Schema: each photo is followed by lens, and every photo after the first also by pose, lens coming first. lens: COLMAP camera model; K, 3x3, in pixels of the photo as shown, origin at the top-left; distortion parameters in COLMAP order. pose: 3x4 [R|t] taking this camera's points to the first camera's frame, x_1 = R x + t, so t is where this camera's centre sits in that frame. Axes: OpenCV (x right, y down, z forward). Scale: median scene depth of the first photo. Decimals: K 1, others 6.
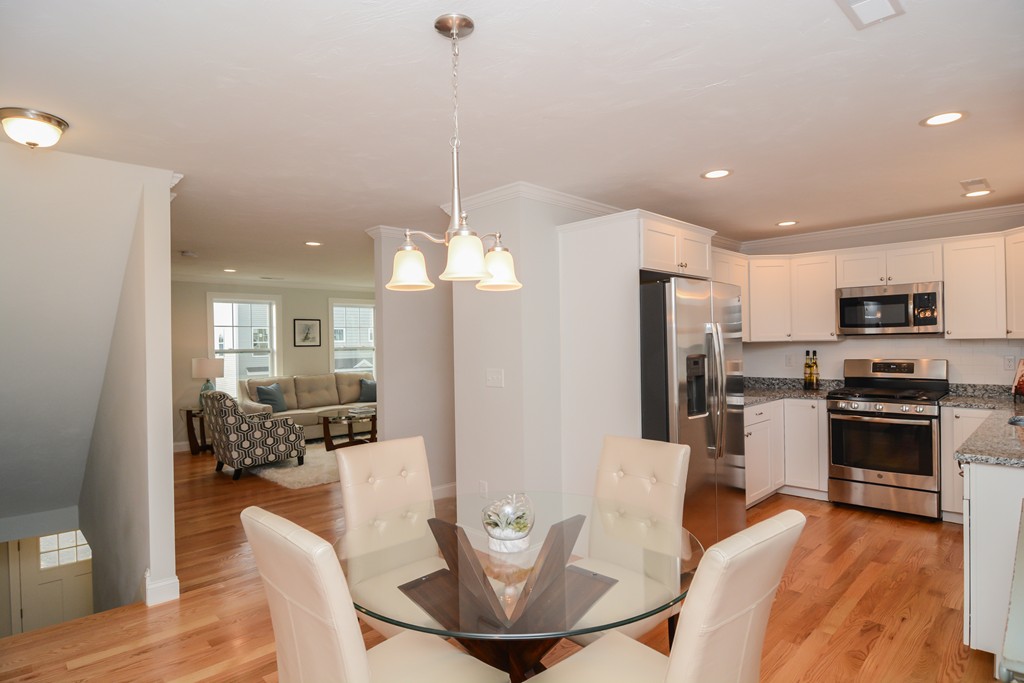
lens RADIAL K [[548.6, 0, 508.8], [0, 548.6, 342.0], [0, 0, 1]] dist [-0.012835, -0.000800]
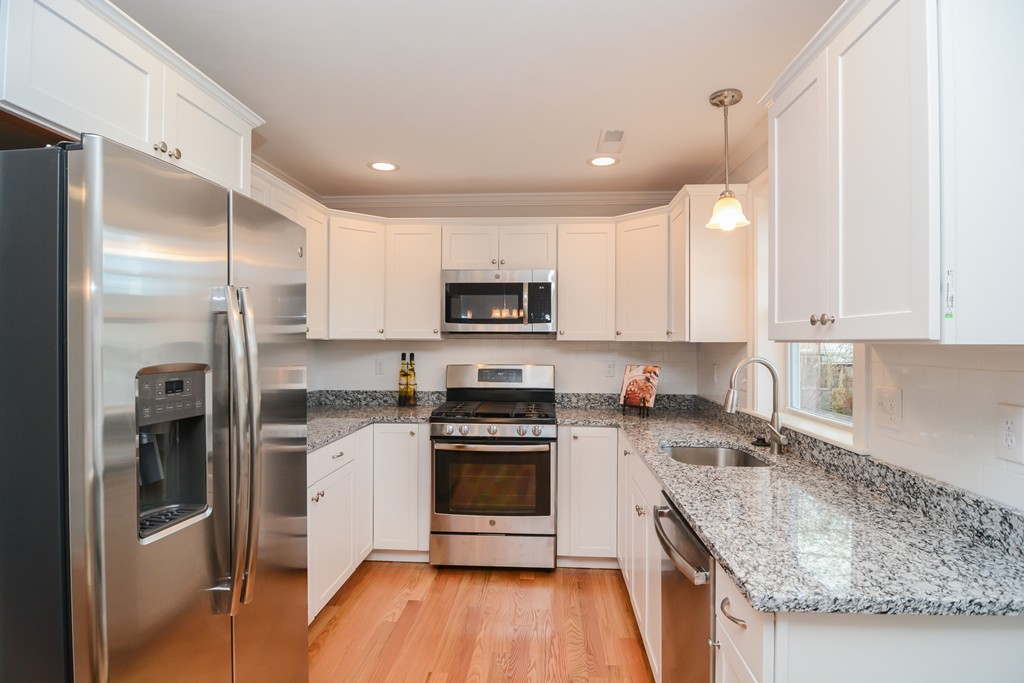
lens RADIAL K [[548.6, 0, 508.8], [0, 548.6, 342.0], [0, 0, 1]] dist [-0.012835, -0.000800]
pose [[0.751949, 0.019048, 0.658946, 0.193198], [-0.018561, 0.999798, -0.007720, 0.004454], [-0.658960, -0.006426, 0.752150, 0.408742]]
